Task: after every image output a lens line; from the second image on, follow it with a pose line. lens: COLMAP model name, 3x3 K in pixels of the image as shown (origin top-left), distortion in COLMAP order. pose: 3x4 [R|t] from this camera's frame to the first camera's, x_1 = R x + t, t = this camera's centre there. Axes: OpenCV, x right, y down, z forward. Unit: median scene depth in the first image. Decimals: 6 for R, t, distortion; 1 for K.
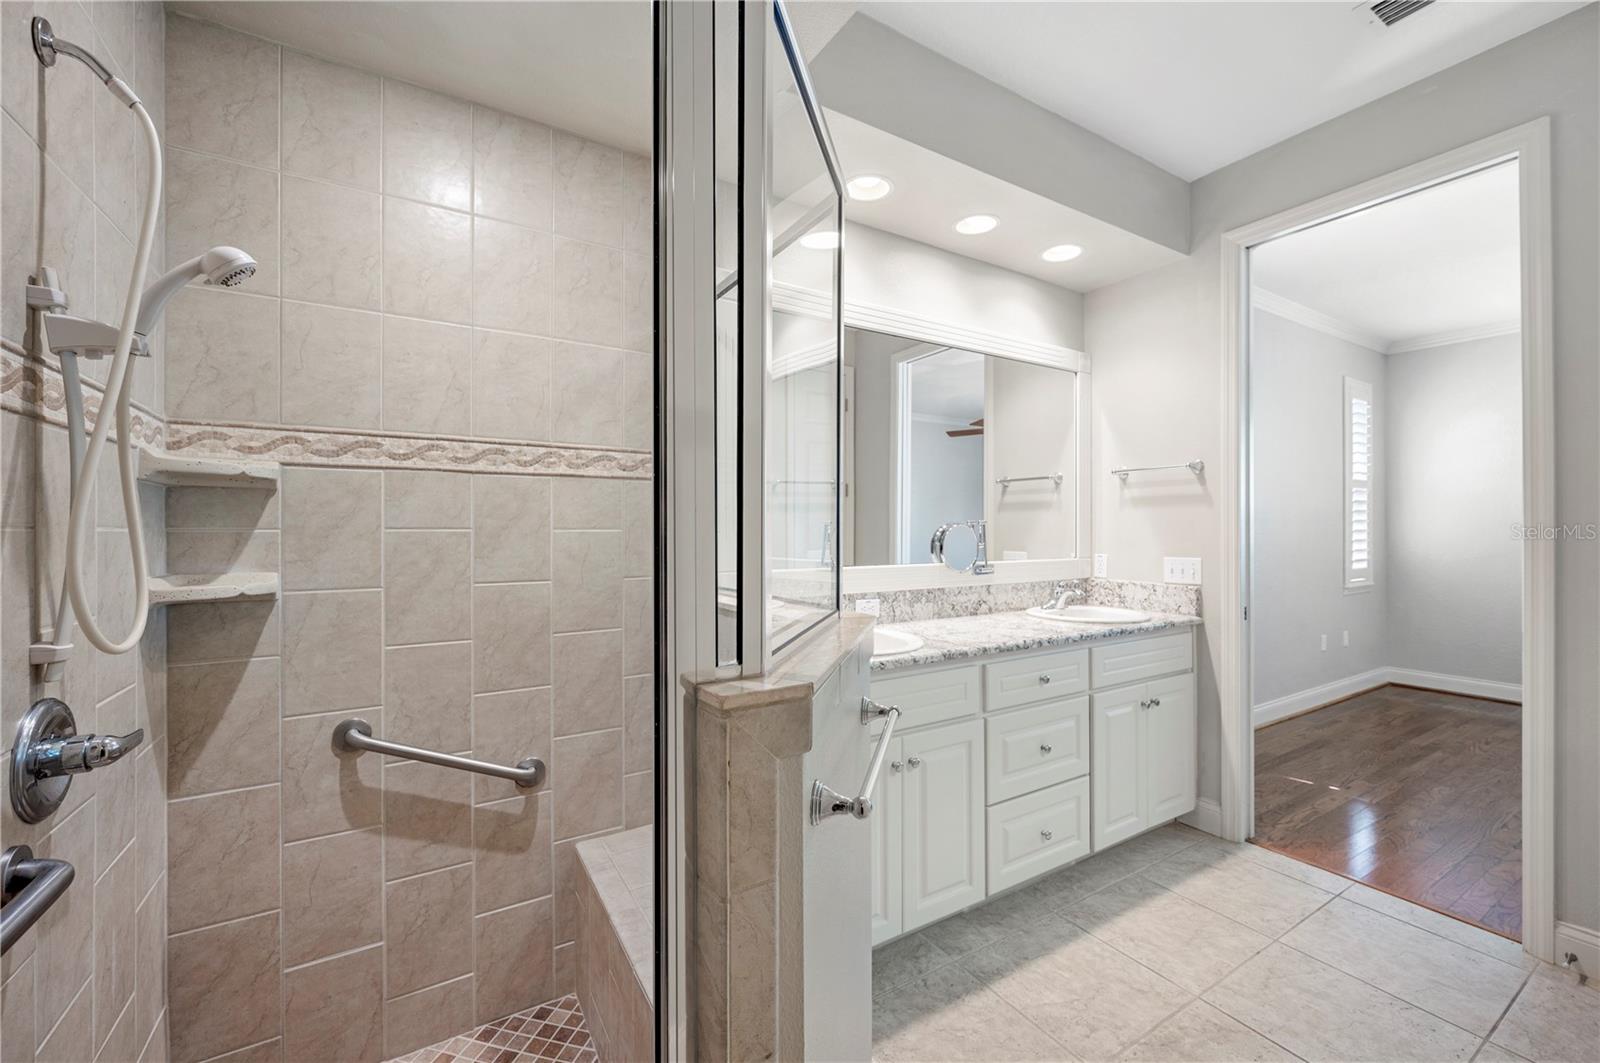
lens RADIAL K [[640.4, 0, 808.8], [0, 640.4, 536.4], [0, 0, 1]] dist [-0.000543, -0.000918]
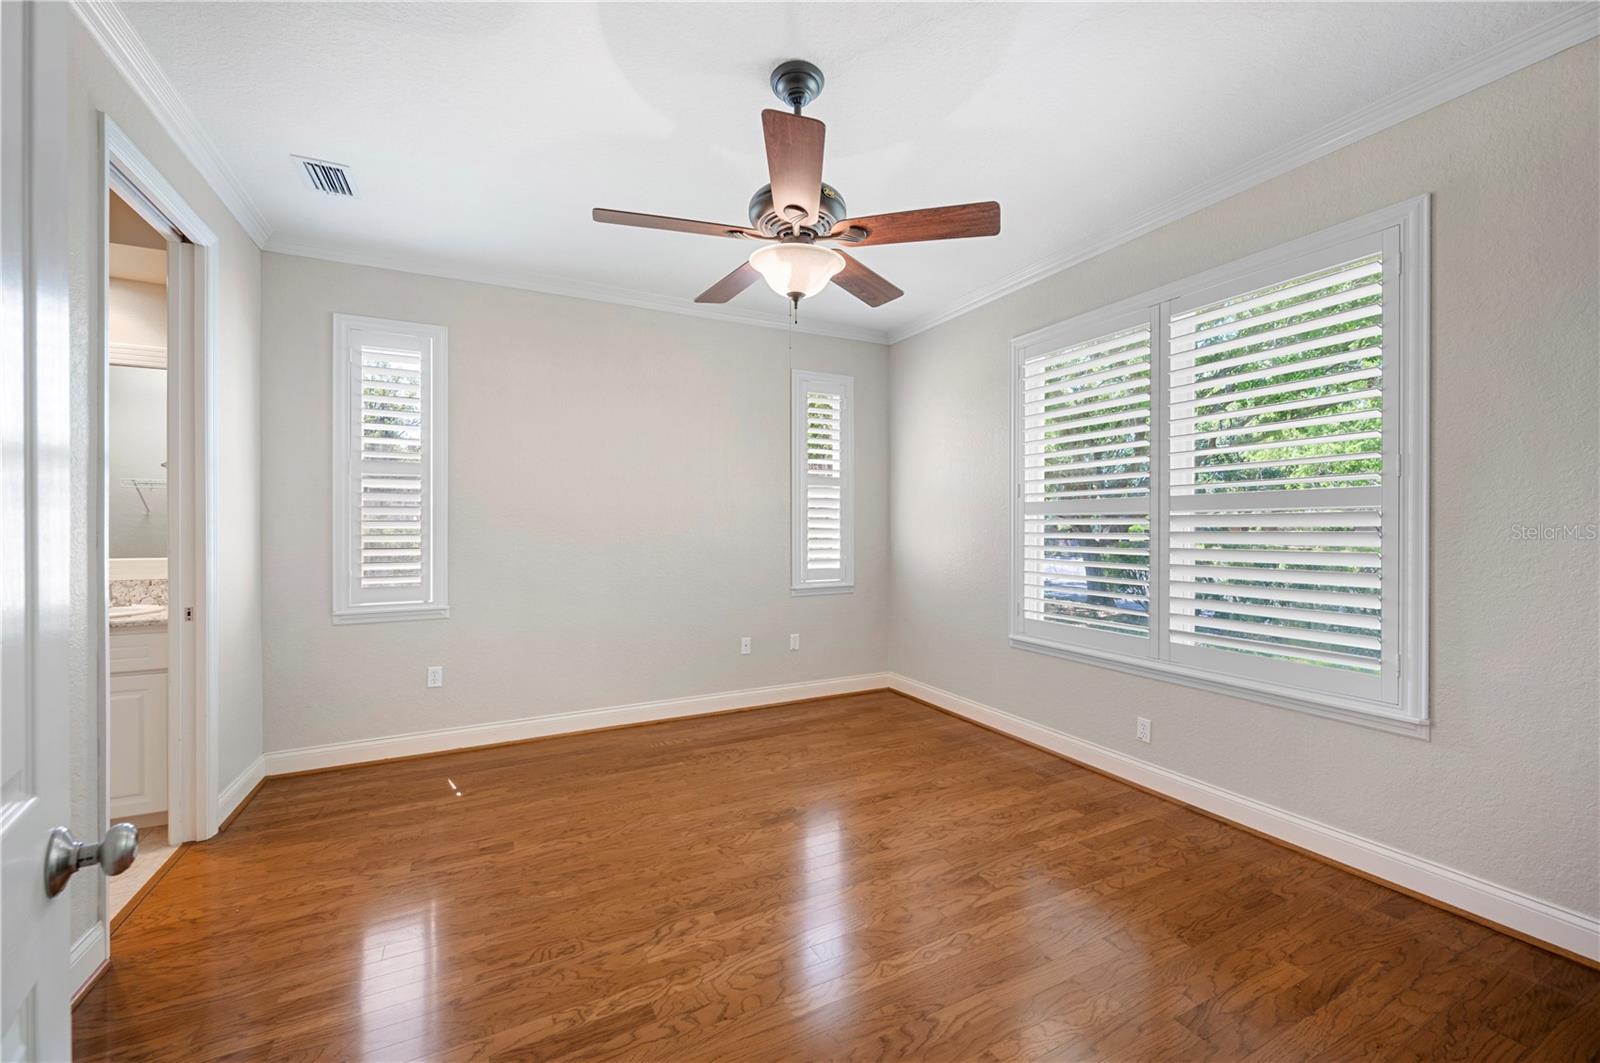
lens RADIAL K [[640.4, 0, 808.8], [0, 640.4, 536.4], [0, 0, 1]] dist [-0.000543, -0.000918]
pose [[0.996754, 0.000652, -0.080499, 1.726069], [-0.000314, 0.999991, 0.004213, -0.005049], [0.080501, -0.004174, 0.996746, 0.077256]]
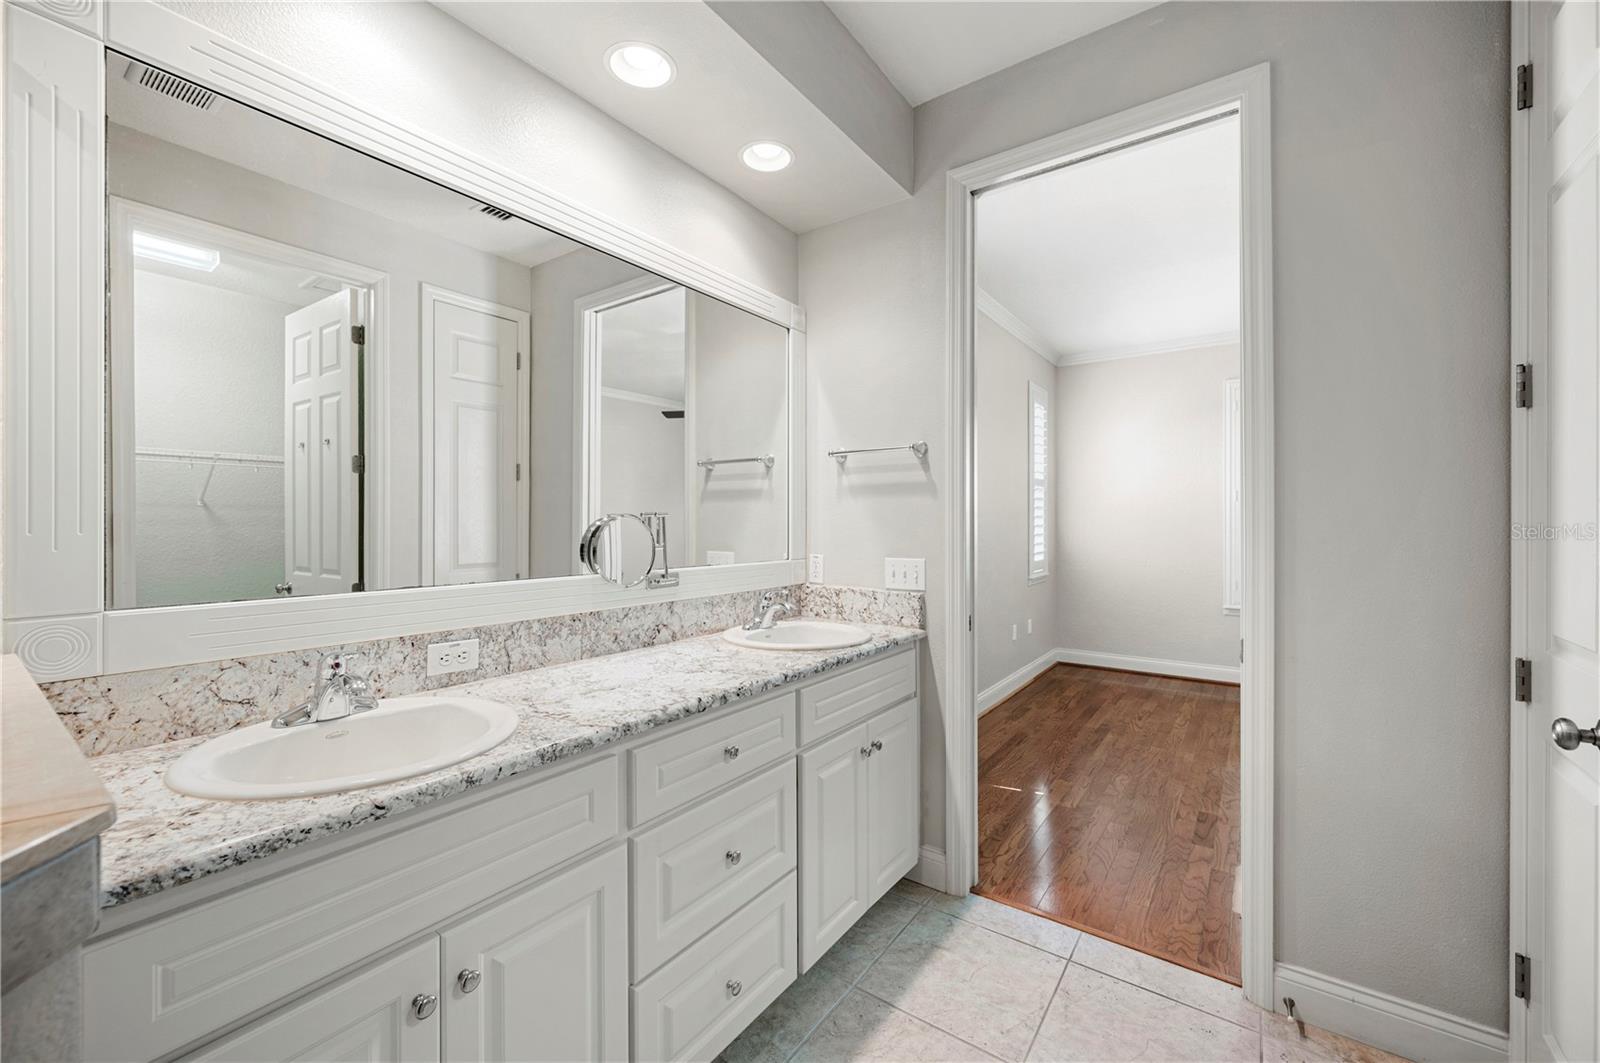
lens RADIAL K [[640.4, 0, 808.8], [0, 640.4, 536.4], [0, 0, 1]] dist [-0.000543, -0.000918]
pose [[0.921003, -0.005121, 0.389521, 0.150497], [0.001056, 0.999943, 0.010650, -0.004709], [-0.389553, -0.009397, 0.920956, 0.293826]]
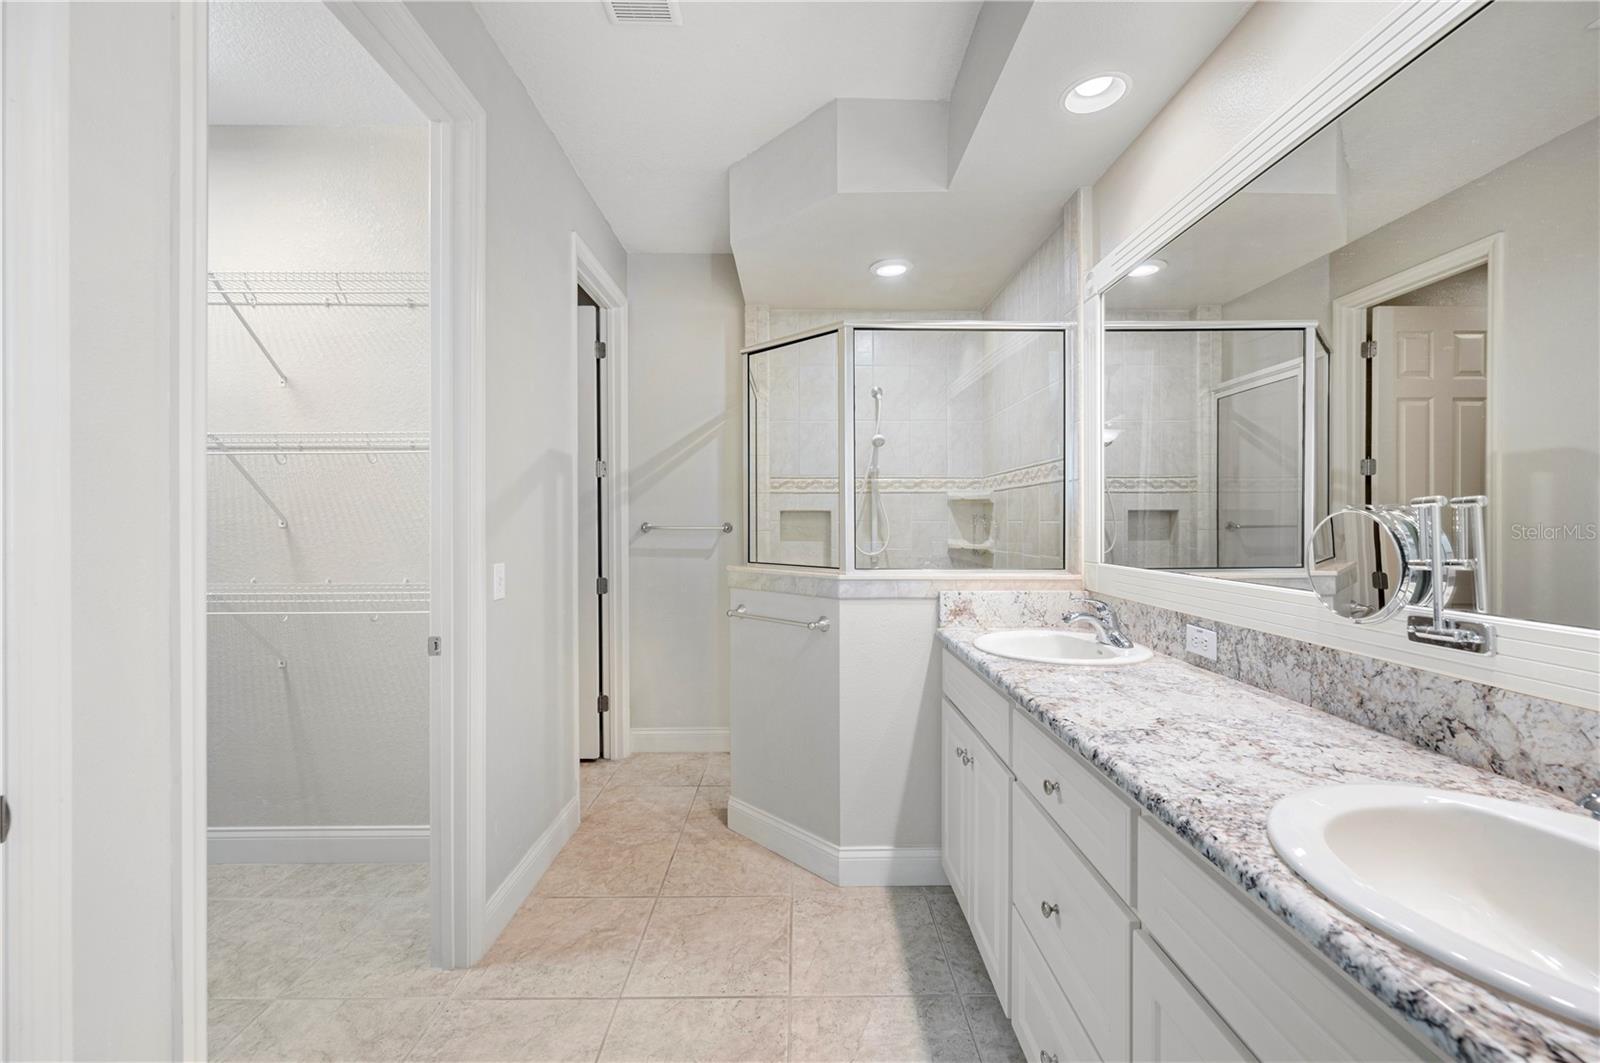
lens RADIAL K [[641.5, 0, 803.8], [0, 641.5, 520.3], [0, 0, 1]] dist [-0.000204, -0.000175]
pose [[-0.518576, 0.004149, -0.855022, 0.793122], [0.000295, 0.999989, 0.004673, -0.013882], [0.855032, 0.002171, -0.518571, 0.905866]]
